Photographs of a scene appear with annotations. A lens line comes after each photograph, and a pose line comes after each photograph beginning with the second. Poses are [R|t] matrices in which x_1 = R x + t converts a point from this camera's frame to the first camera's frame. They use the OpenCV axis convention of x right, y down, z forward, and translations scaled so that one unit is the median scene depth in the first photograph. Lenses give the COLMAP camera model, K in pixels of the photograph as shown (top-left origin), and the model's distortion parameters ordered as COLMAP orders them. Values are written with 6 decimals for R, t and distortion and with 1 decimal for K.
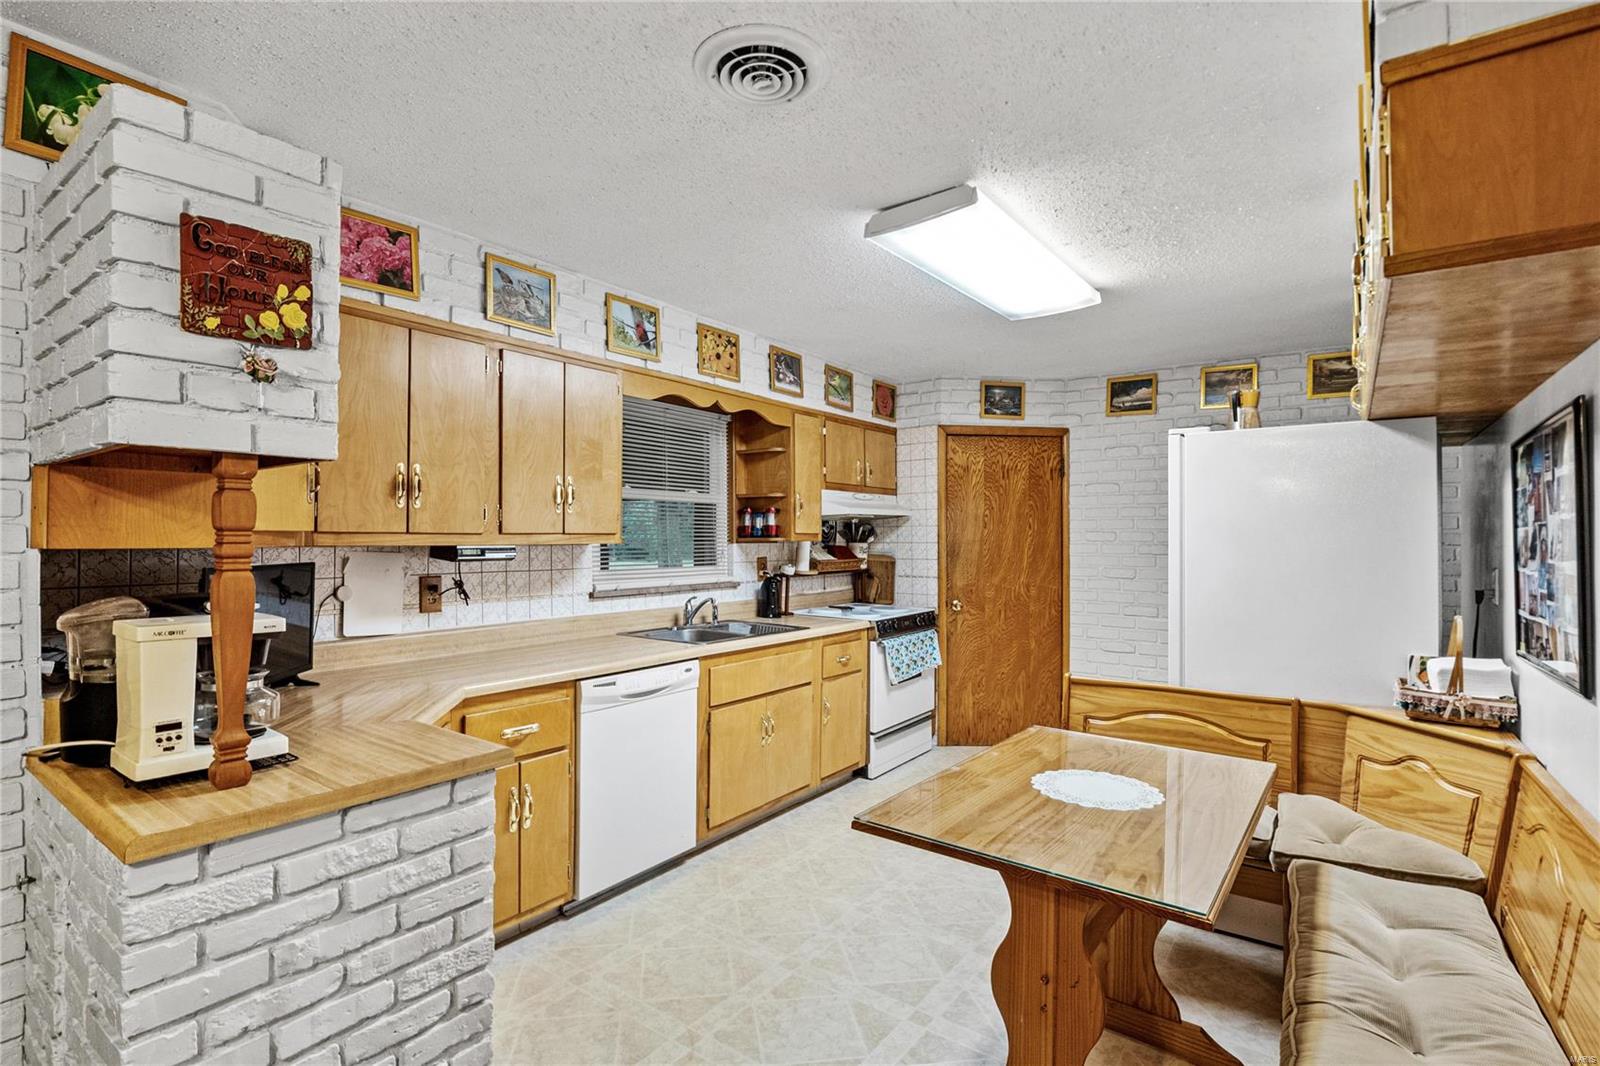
lens RADIAL K [[748.5, 0, 794.7], [0, 748.5, 534.6], [0, 0, 1]] dist [-0.018388, -0.000215]
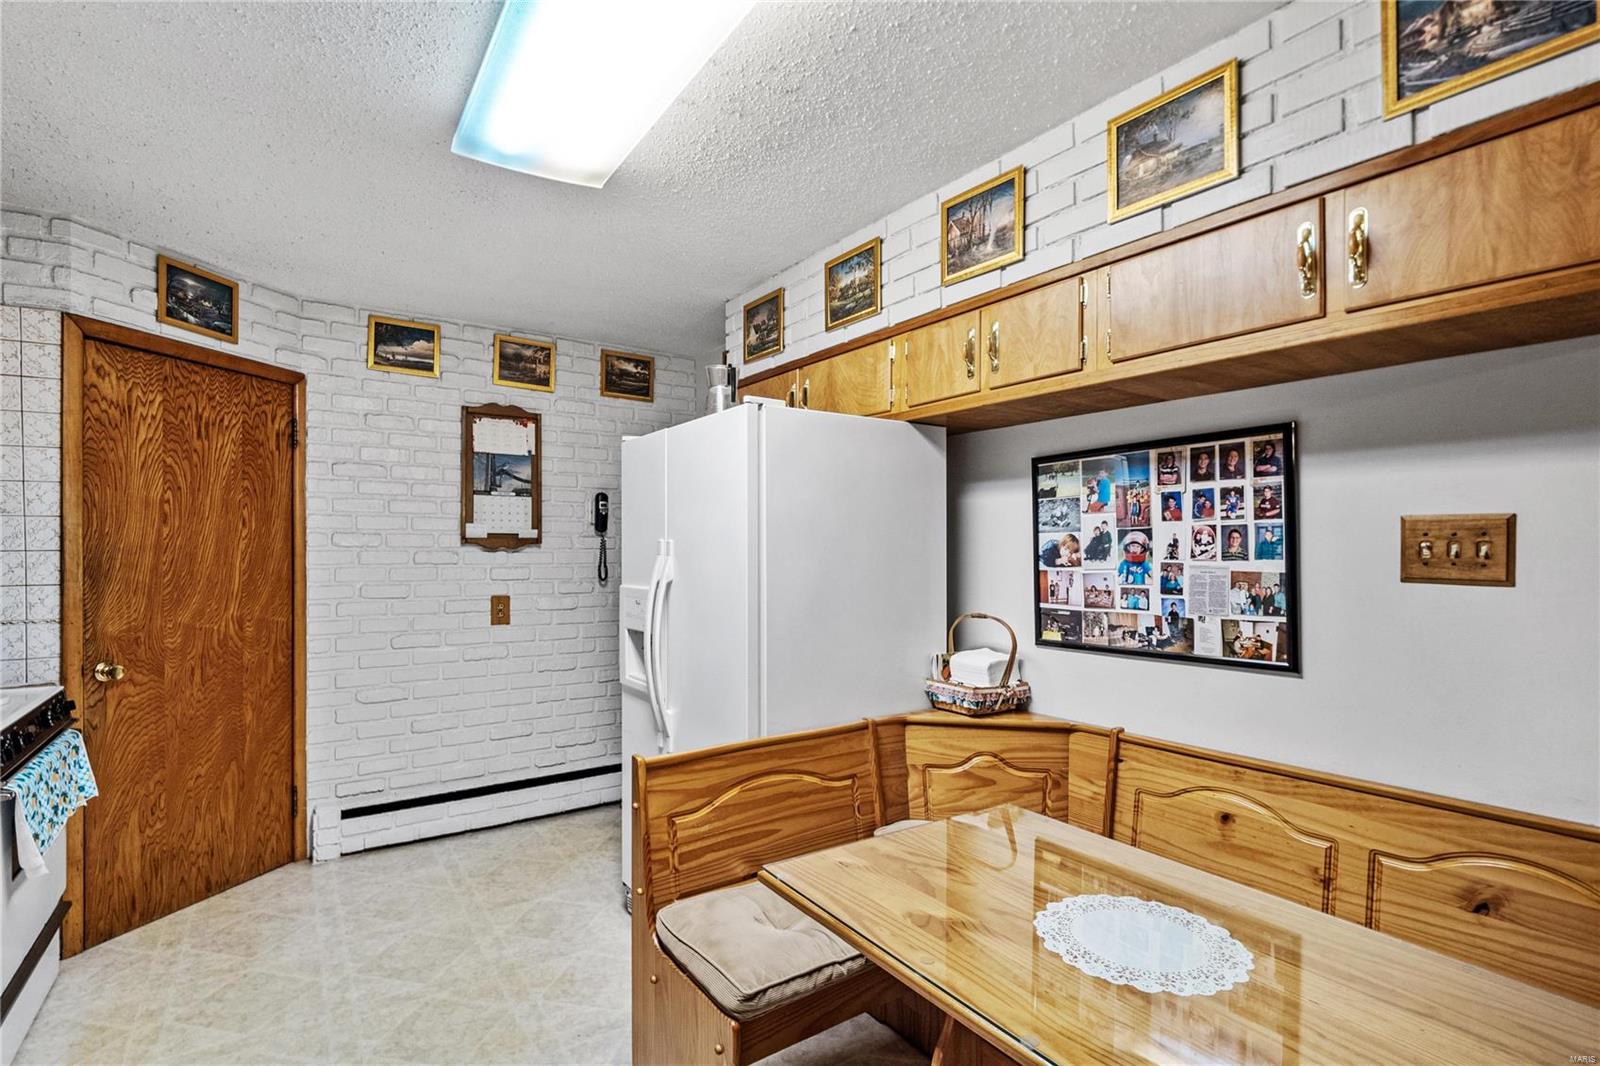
lens RADIAL K [[748.5, 0, 796.7], [0, 748.5, 549.7], [0, 0, 1]] dist [-0.018388, -0.000215]
pose [[0.340661, -0.005993, 0.940167, -0.098891], [-0.004653, 0.999957, 0.008060, 0.004008], [-0.940175, -0.007120, 0.340618, 0.378526]]
